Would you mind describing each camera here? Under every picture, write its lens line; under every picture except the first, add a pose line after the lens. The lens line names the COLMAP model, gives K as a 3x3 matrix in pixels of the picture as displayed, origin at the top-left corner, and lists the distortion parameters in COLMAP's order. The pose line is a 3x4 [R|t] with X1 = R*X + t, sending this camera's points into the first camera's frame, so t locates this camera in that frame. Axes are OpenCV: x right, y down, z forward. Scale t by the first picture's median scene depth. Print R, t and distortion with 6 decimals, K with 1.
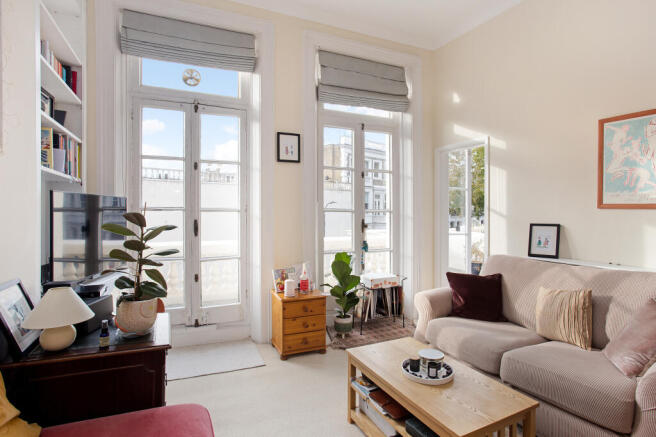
lens RADIAL K [[349.9, 0, 318.2], [0, 349.9, 206.0], [0, 0, 1]] dist [-0.019101, 0.000552]
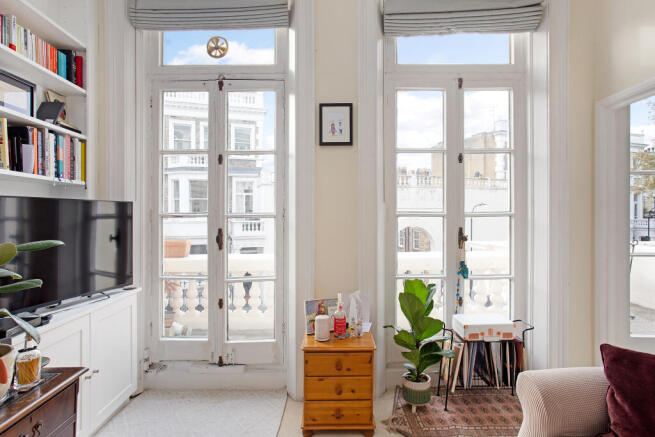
lens RADIAL K [[386.0, 0, 322.0], [0, 386.0, 220.5], [0, 0, 1]] dist [-0.014687, -0.000924]
pose [[0.925410, -0.005459, -0.378928, 0.180083], [0.014576, 0.999669, 0.021195, 0.006377], [0.378687, -0.025138, 0.925184, 0.279895]]
